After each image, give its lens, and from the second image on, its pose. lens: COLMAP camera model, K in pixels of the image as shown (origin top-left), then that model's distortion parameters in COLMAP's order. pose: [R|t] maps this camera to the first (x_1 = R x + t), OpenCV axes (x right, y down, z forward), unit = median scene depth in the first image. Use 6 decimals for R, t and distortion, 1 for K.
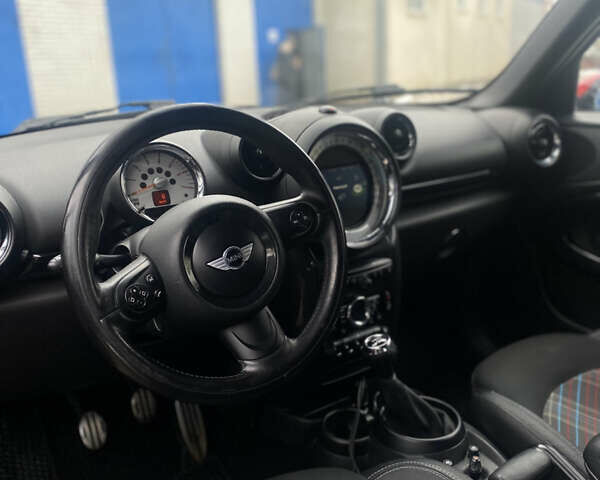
lens RADIAL K [[593.6, 0, 300.0], [0, 593.6, 240.0], [0, 0, 1]] dist [0.091880, -0.181614]
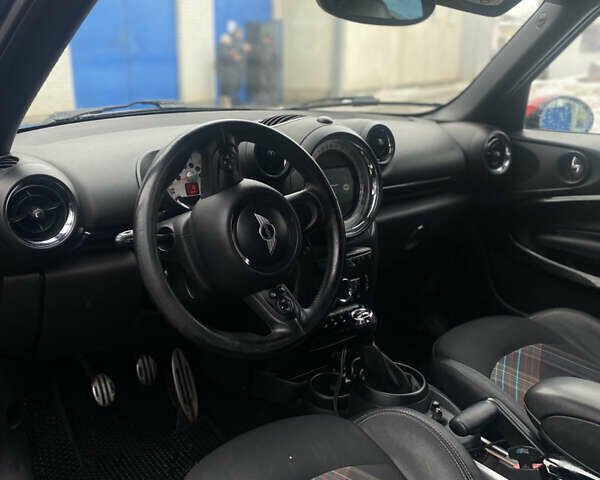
lens RADIAL K [[593.6, 0, 300.0], [0, 593.6, 240.0], [0, 0, 1]] dist [0.091880, -0.181614]
pose [[0.995307, 0.035155, 0.090160, -0.097316], [-0.036242, 0.999288, 0.010447, 0.009705], [-0.089728, -0.013665, 0.995873, -0.171737]]
